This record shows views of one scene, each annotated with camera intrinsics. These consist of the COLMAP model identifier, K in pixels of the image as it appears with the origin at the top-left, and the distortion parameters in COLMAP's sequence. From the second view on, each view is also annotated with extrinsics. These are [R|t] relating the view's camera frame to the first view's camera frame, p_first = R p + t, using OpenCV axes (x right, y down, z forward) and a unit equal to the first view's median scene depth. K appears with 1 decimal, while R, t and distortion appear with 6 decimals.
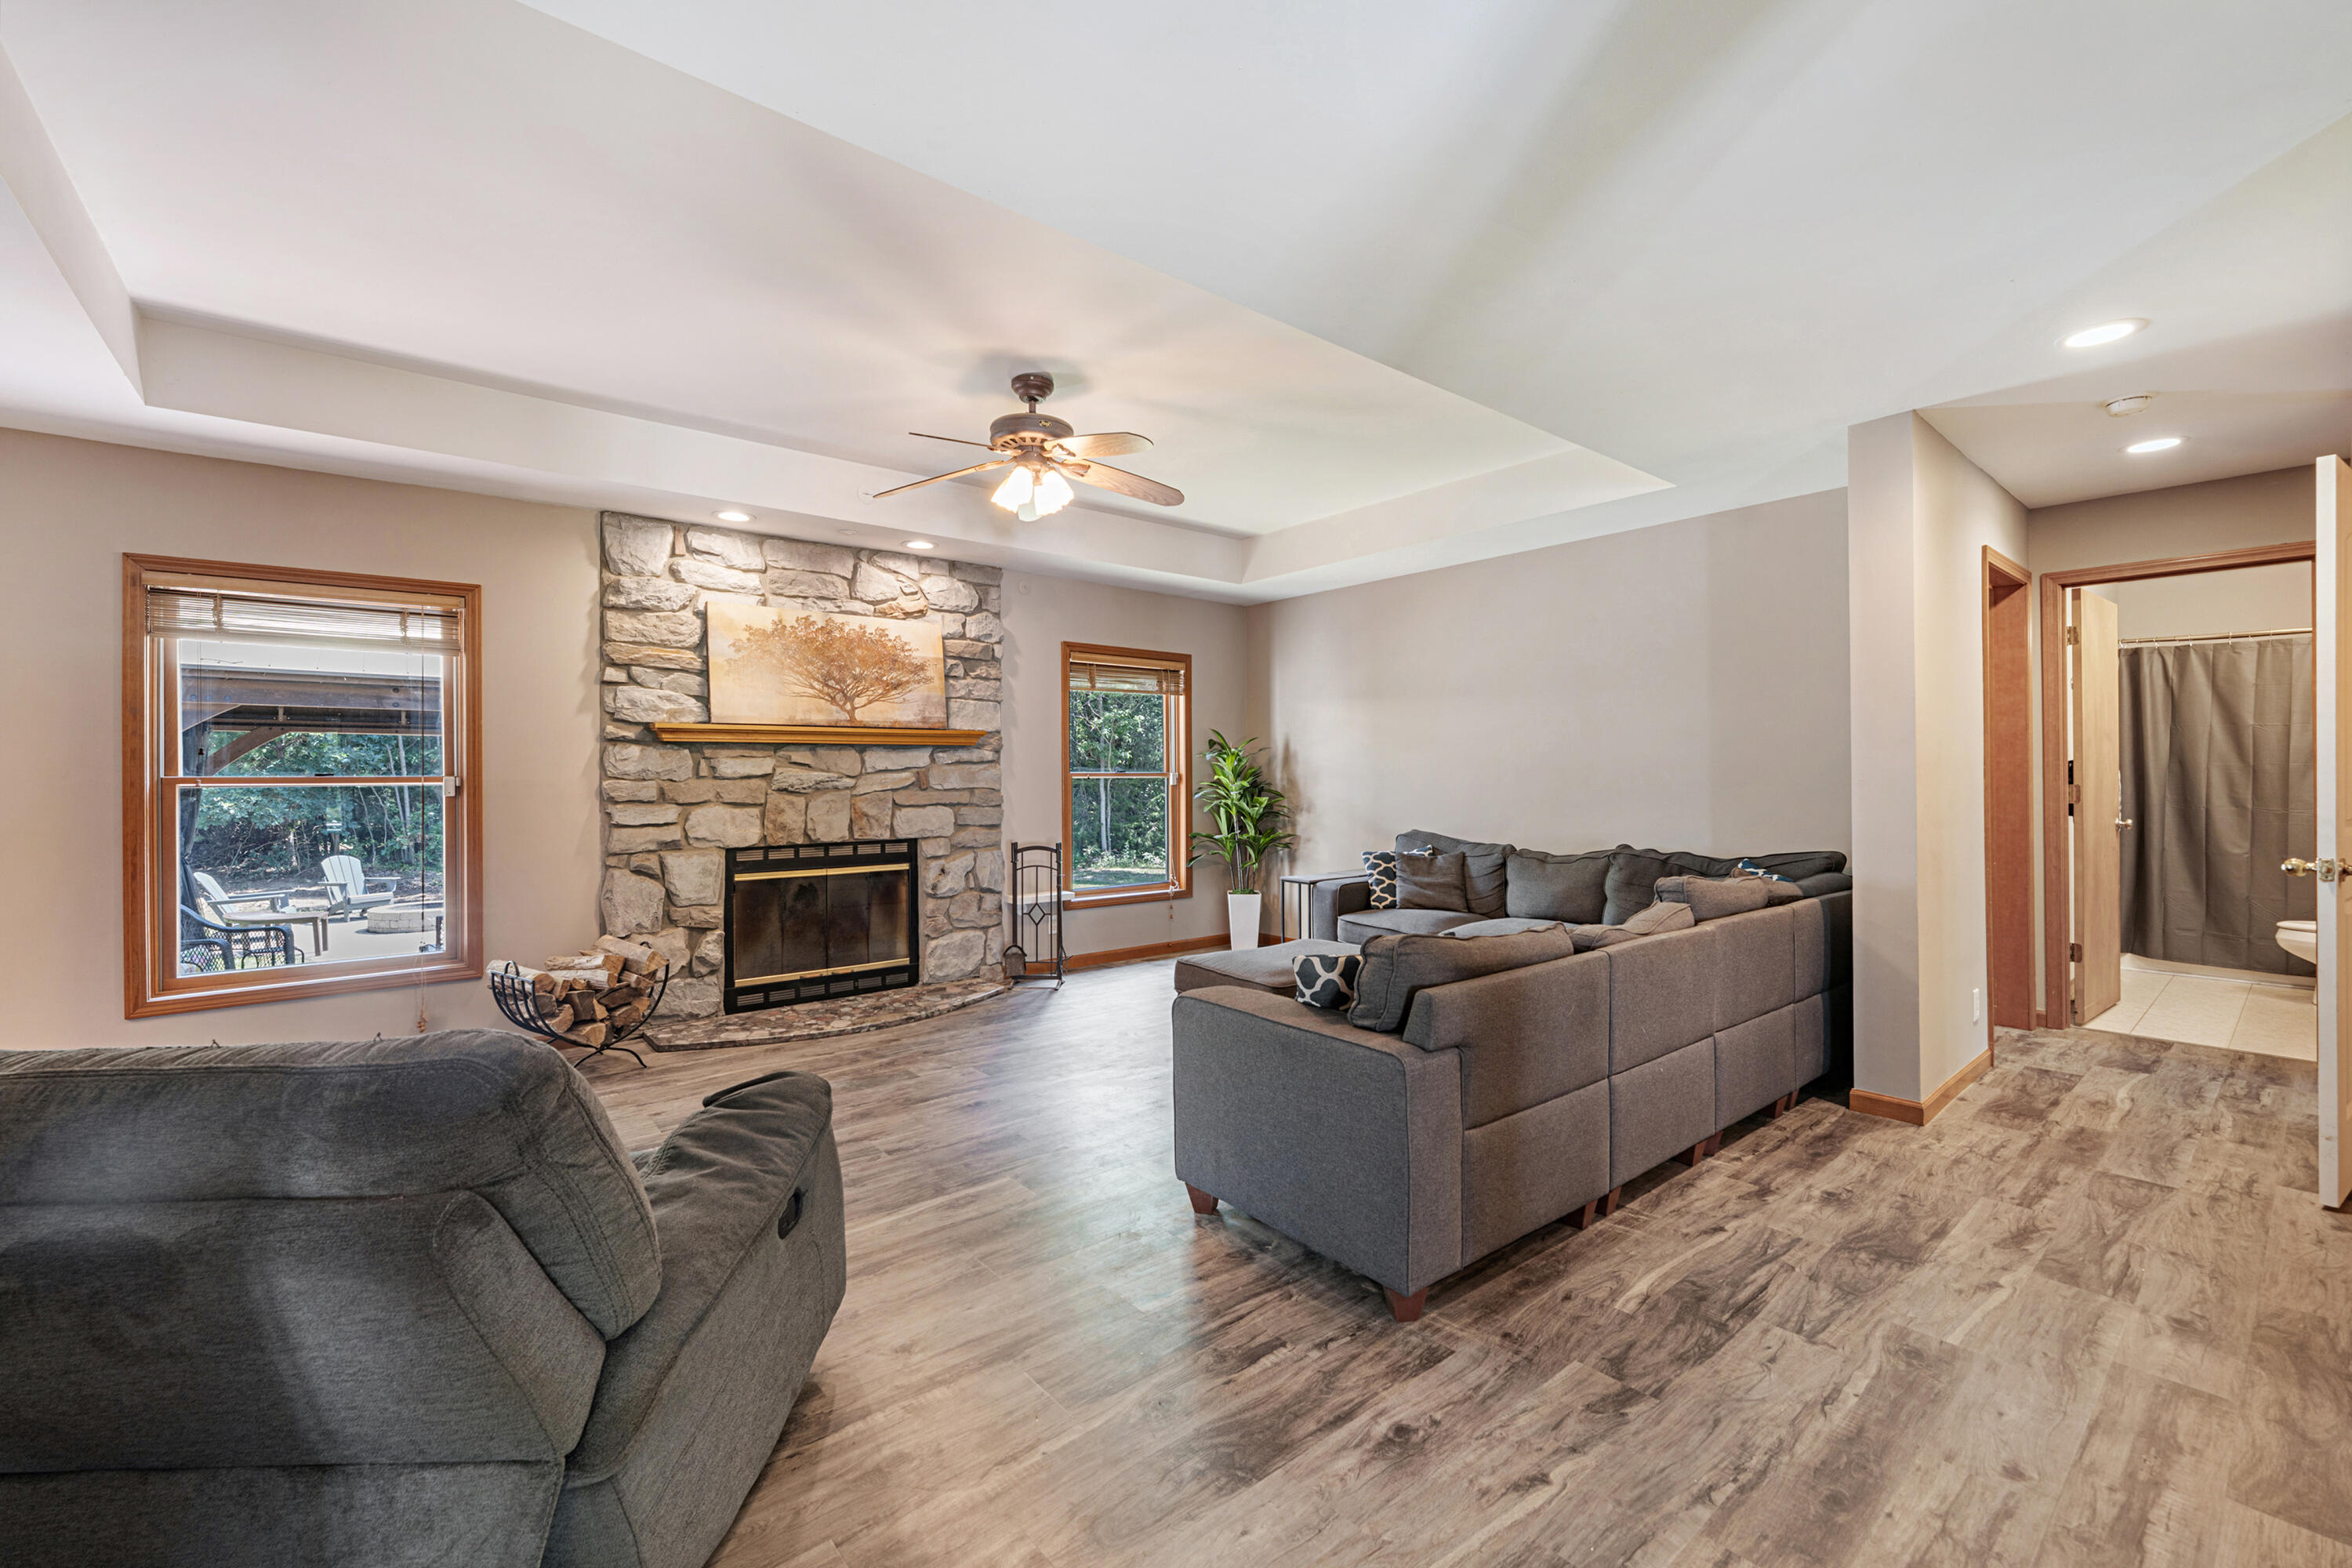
lens RADIAL K [[972.8, 0, 1178.9], [0, 972.8, 771.8], [0, 0, 1]] dist [-0.000297, 0.000184]
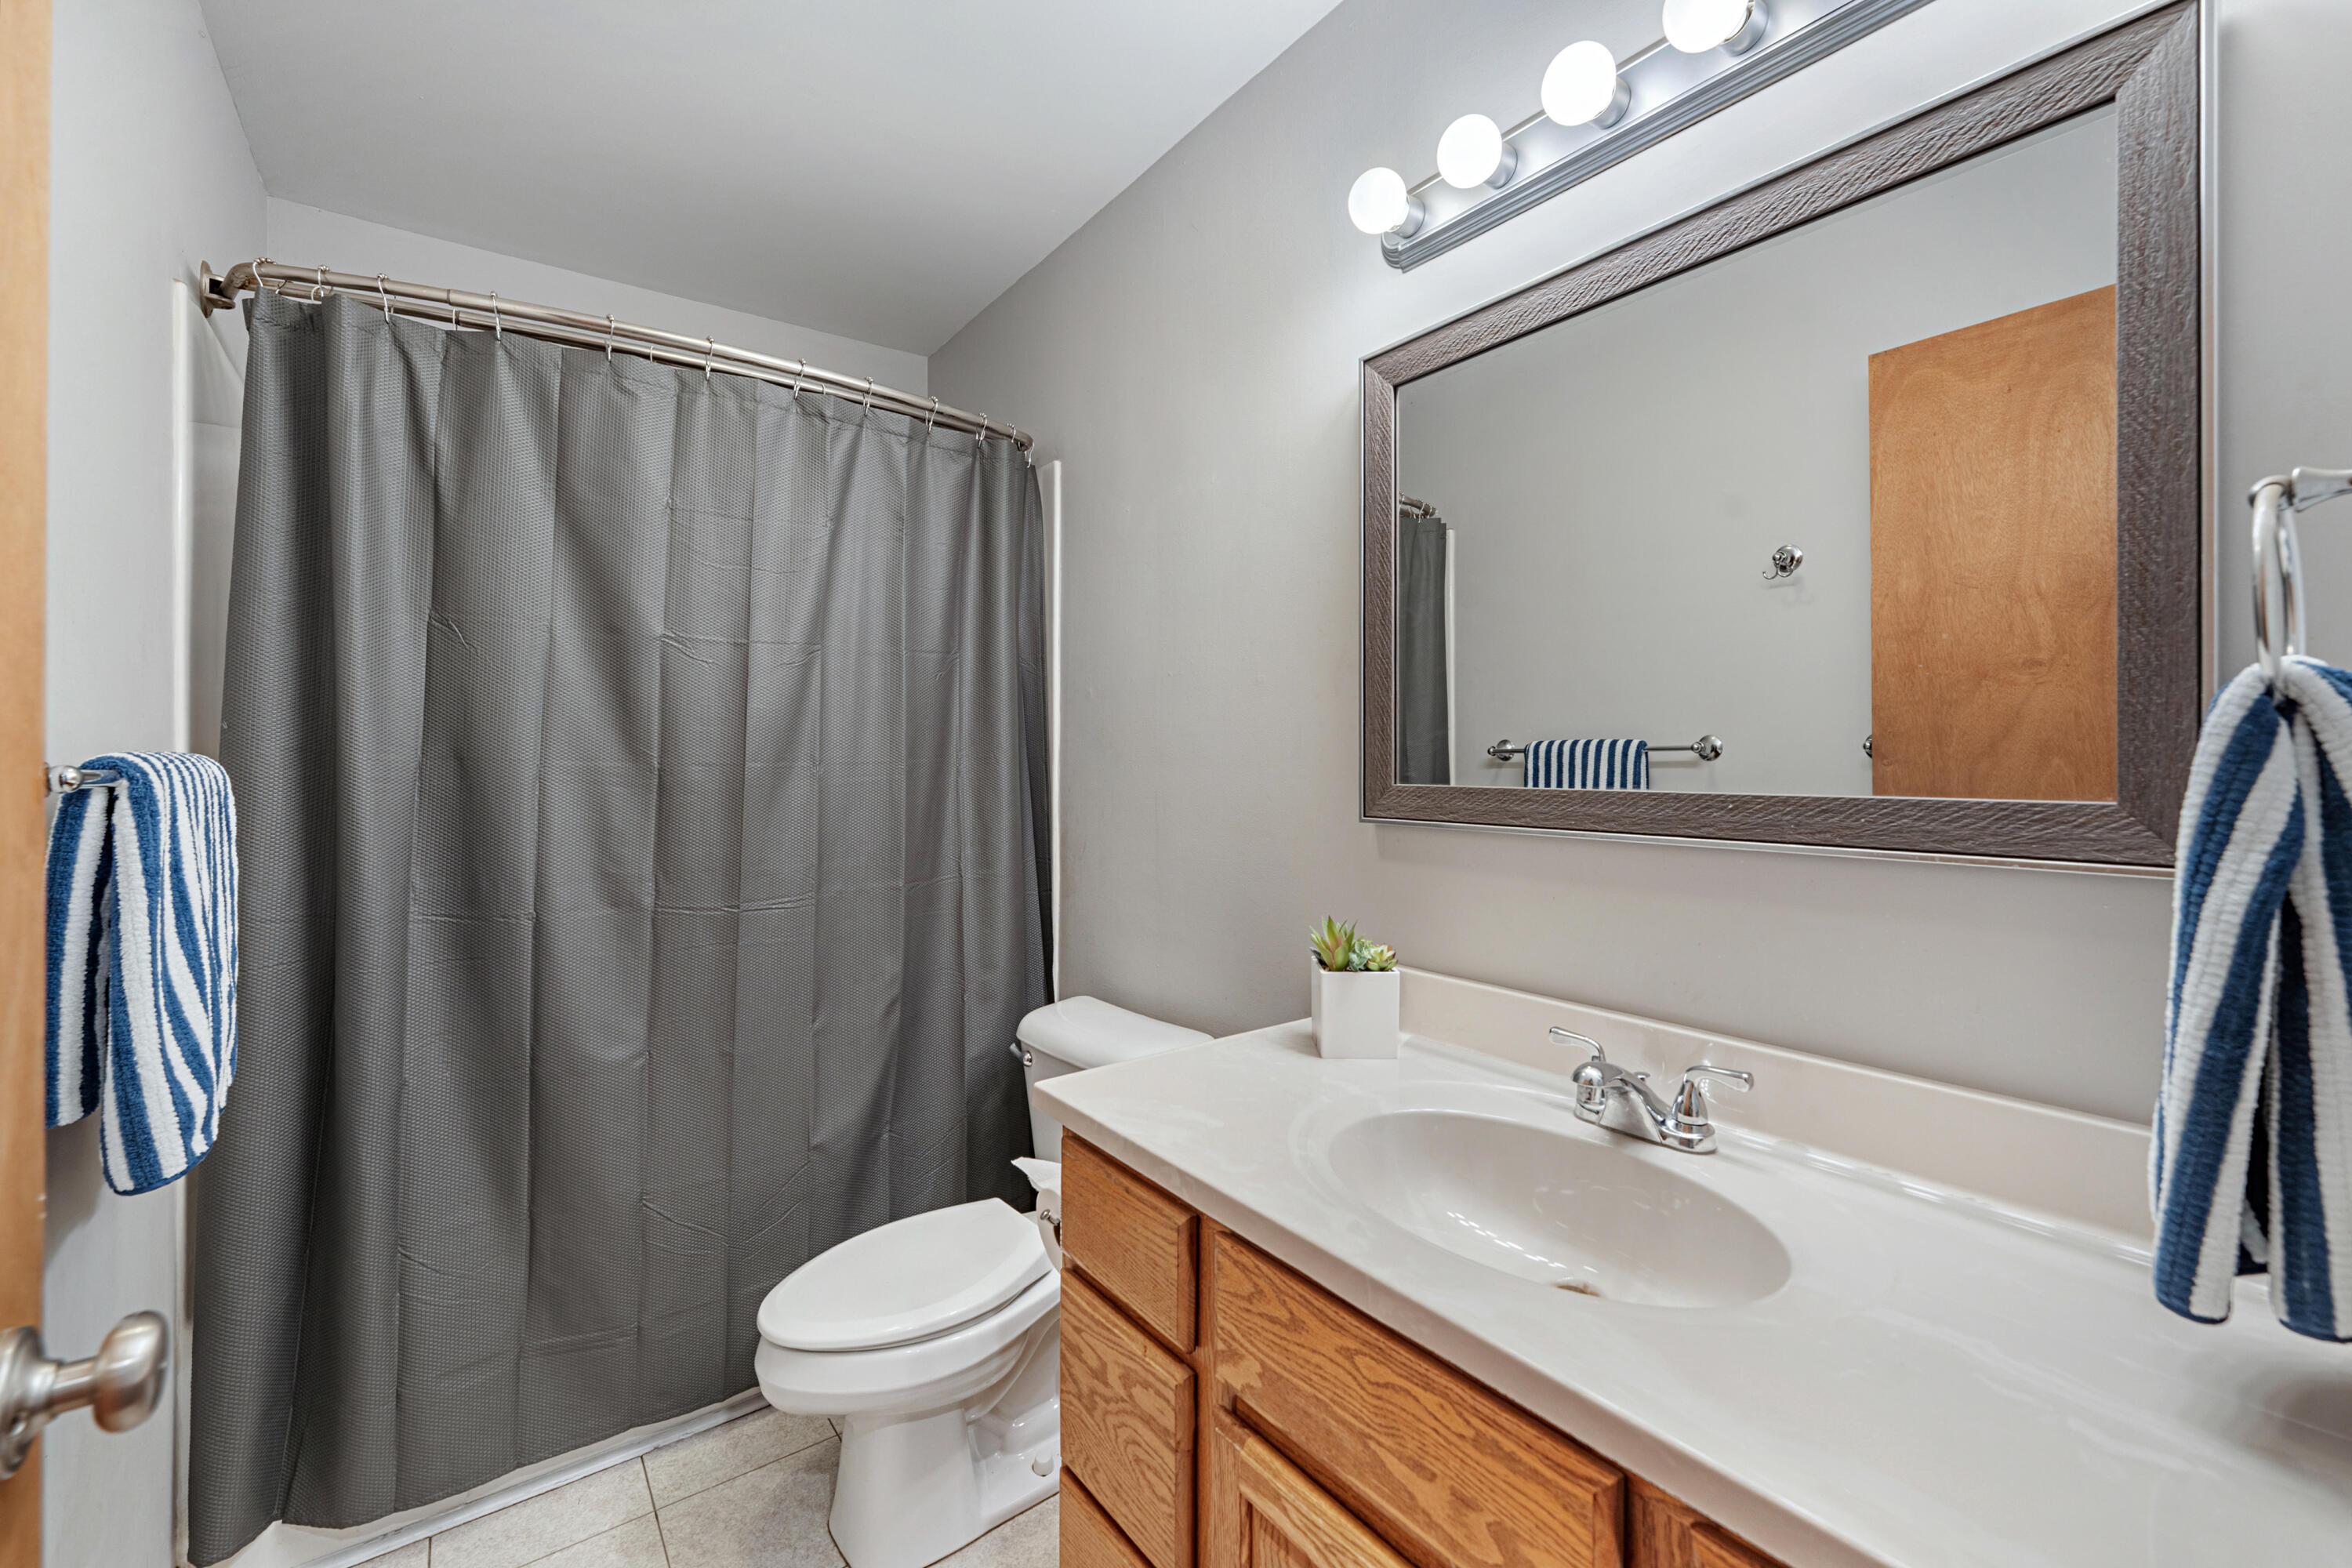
lens RADIAL K [[972.8, 0, 1123.6], [0, 972.8, 742.6], [0, 0, 1]] dist [-0.000297, 0.000184]
pose [[0.134426, 0.011789, 0.990853, 0.794439], [-0.004091, 0.999927, -0.011342, -0.011596], [-0.990915, -0.002529, 0.134465, 0.788806]]
